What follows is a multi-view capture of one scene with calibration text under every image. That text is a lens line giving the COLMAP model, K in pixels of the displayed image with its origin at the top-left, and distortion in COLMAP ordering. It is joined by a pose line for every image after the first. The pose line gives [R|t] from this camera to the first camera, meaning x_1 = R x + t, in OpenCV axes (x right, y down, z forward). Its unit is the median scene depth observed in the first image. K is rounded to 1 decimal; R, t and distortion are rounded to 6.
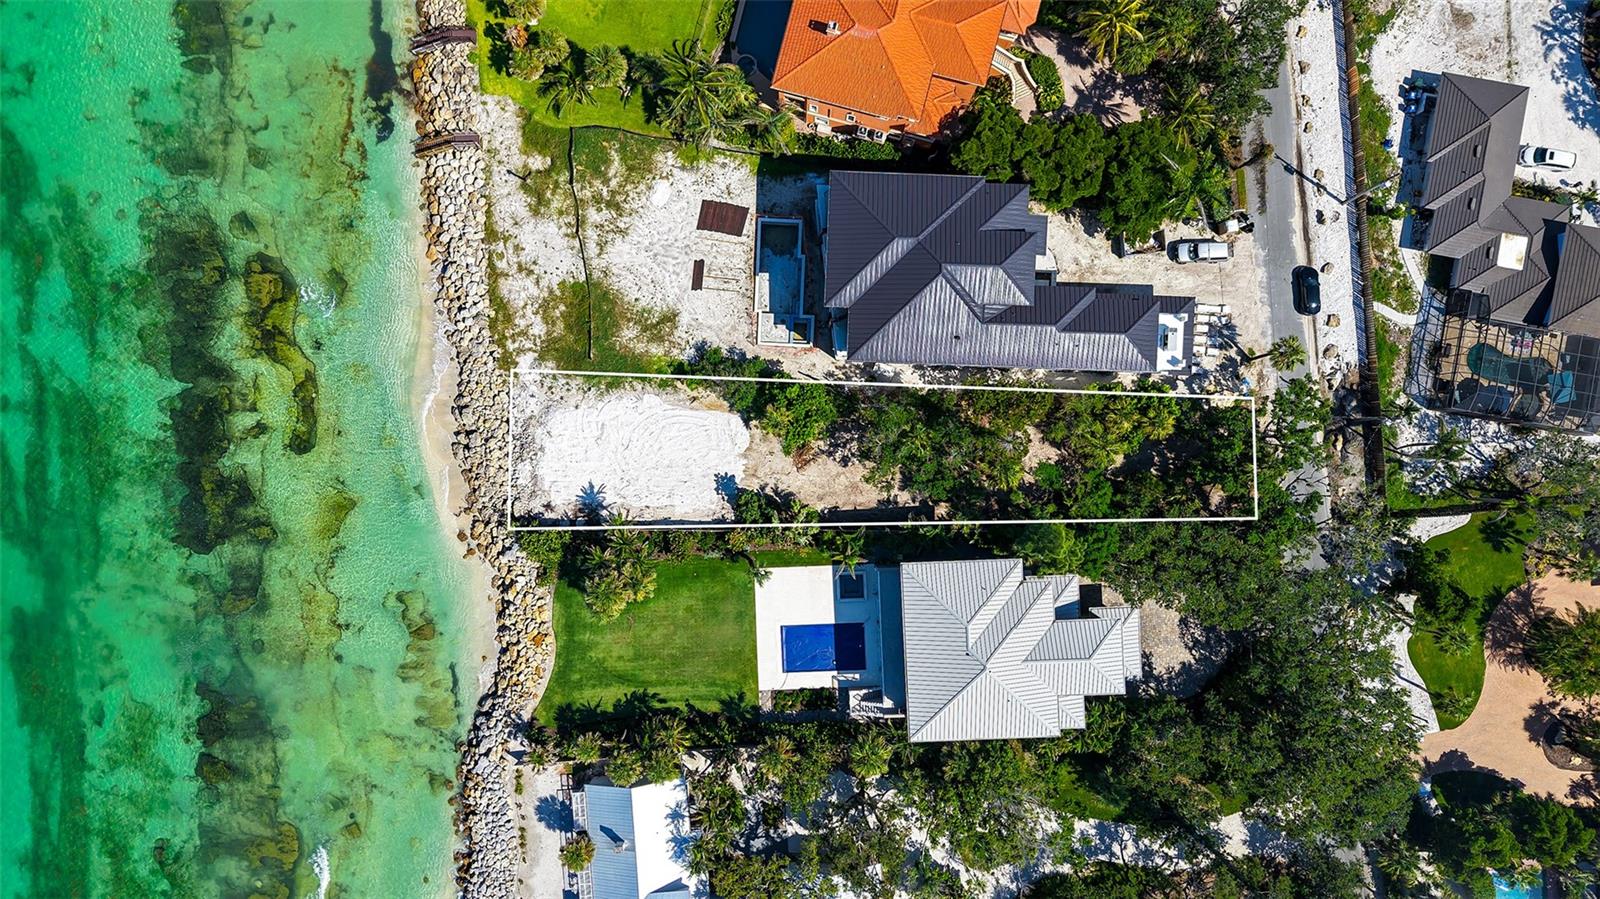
lens RADIAL K [[1064.9, 0, 805.2], [0, 1064.9, 444.3], [0, 0, 1]] dist [0.024085, -0.029641]
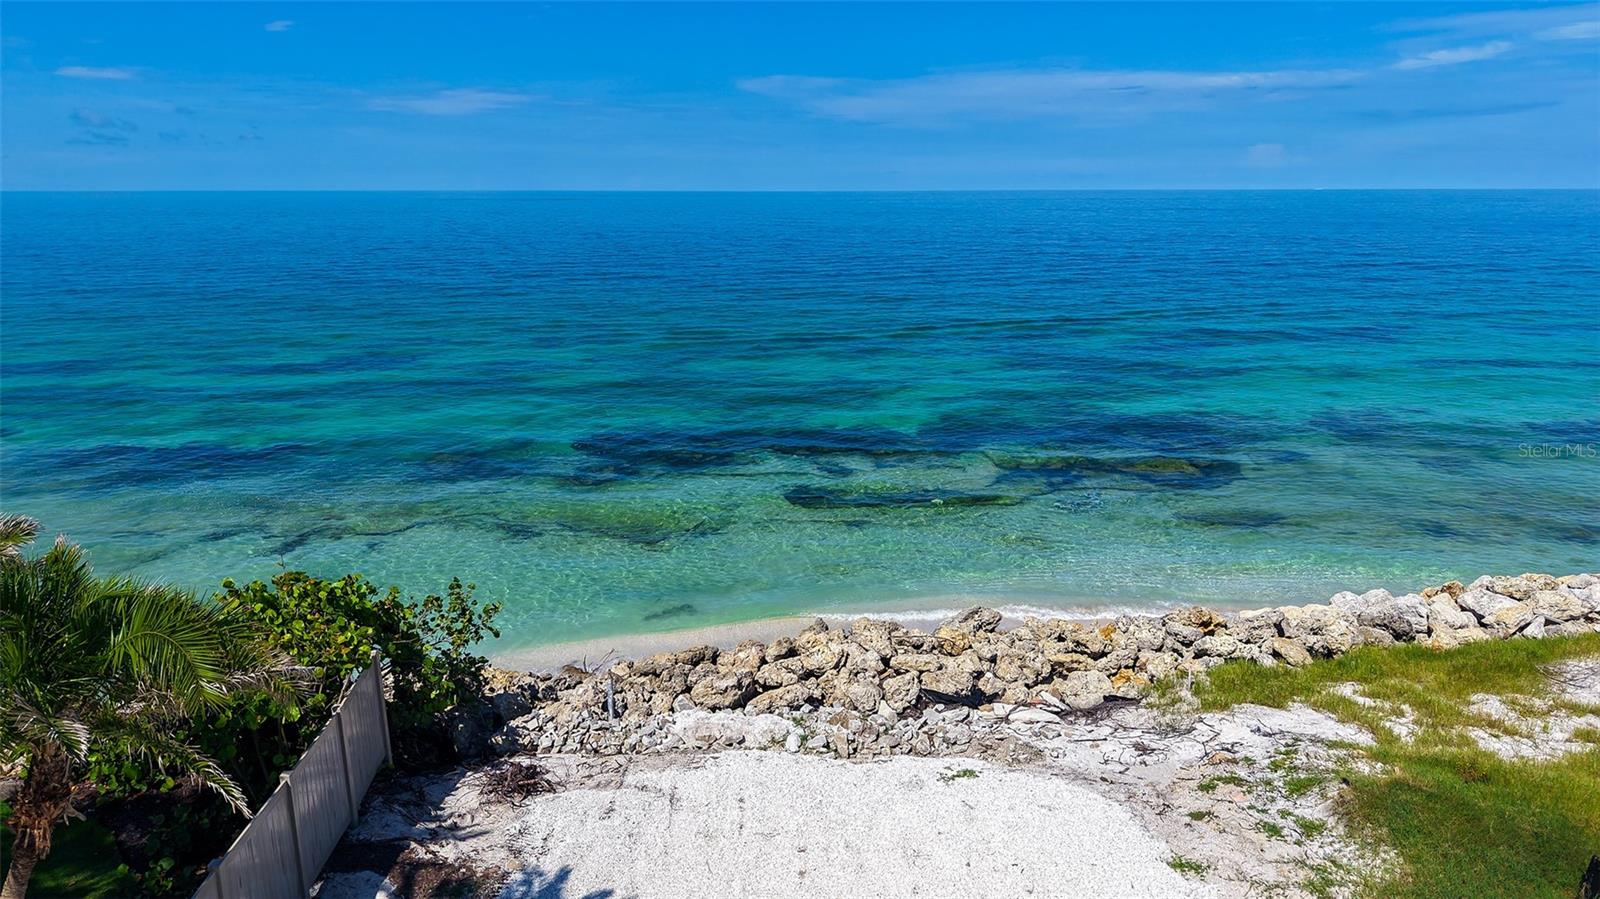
lens RADIAL K [[1064.9, 0, 789.4], [0, 1064.9, 436.1], [0, 0, 1]] dist [0.024085, -0.029641]
pose [[0.034625, 0.237593, -0.970747, -0.089056], [-0.999381, 0.014272, -0.032154, 0.021996], [0.006215, 0.971260, 0.237940, 0.899841]]
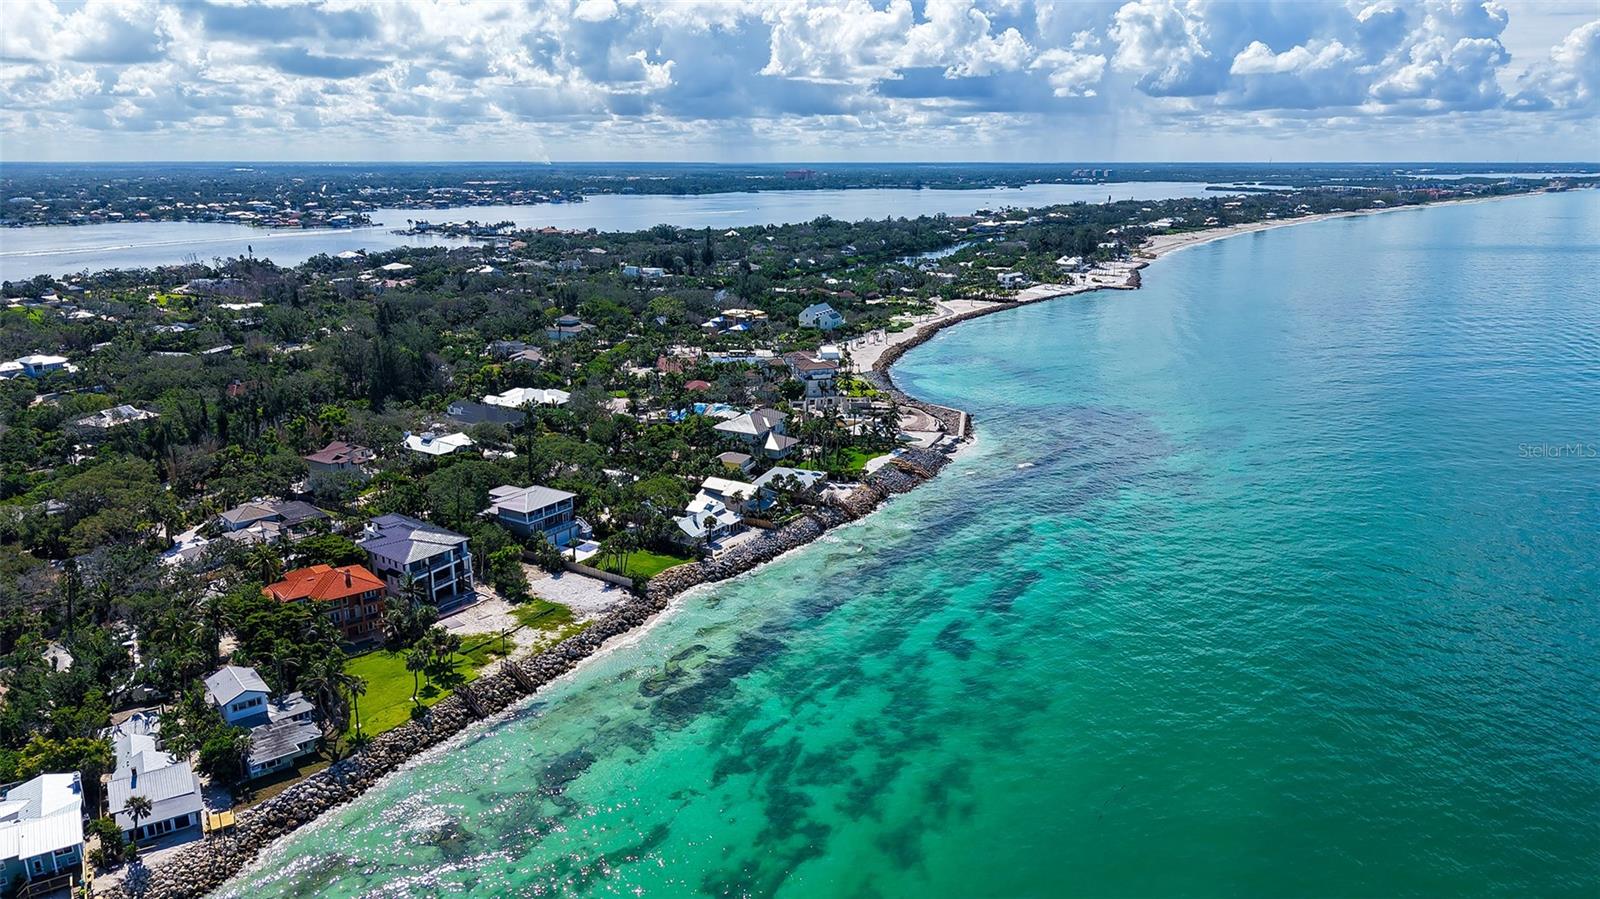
lens RADIAL K [[1064.9, 0, 794.6], [0, 1064.9, 436.3], [0, 0, 1]] dist [0.024085, -0.029641]
pose [[-0.812997, -0.142118, 0.564657, -1.628170], [0.582248, -0.206236, 0.786418, -1.306754], [0.004688, 0.968127, 0.250418, 0.188709]]
